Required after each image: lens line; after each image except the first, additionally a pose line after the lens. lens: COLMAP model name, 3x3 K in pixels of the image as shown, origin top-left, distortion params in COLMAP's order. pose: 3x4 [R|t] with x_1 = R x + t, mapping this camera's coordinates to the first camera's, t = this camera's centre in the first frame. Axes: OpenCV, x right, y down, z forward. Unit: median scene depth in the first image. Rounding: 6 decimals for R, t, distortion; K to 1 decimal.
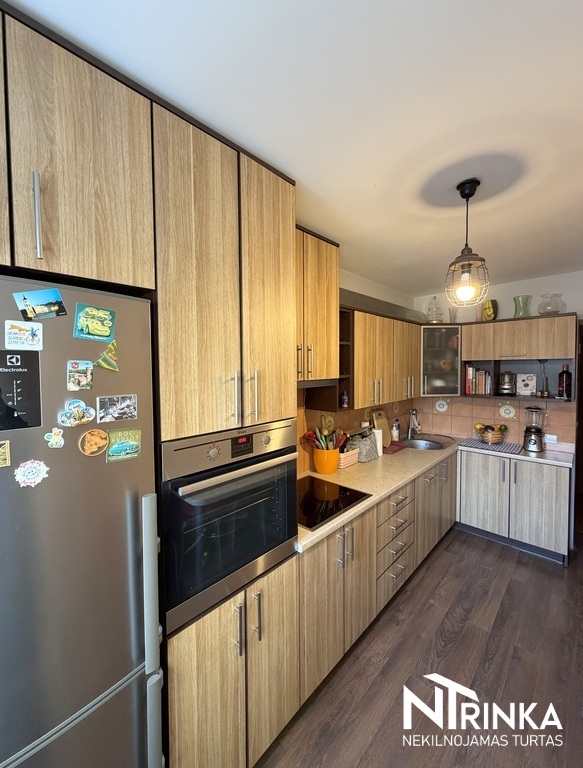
lens RADIAL K [[312.6, 0, 289.3], [0, 312.6, 378.8], [0, 0, 1]] dist [0.001978, 0.000174]
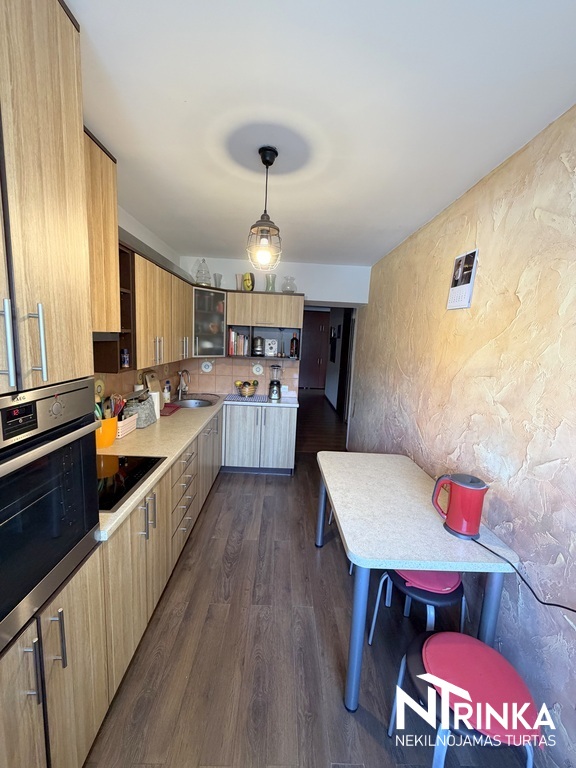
lens RADIAL K [[308.3, 0, 288.0], [0, 308.3, 384.0], [0, 0, 1]] dist [-0.000749, 0.000030]
pose [[0.705844, -0.062057, 0.705644, -0.096719], [-0.026529, 0.993141, 0.113877, 0.024799], [-0.707870, -0.099100, 0.699356, 0.078021]]
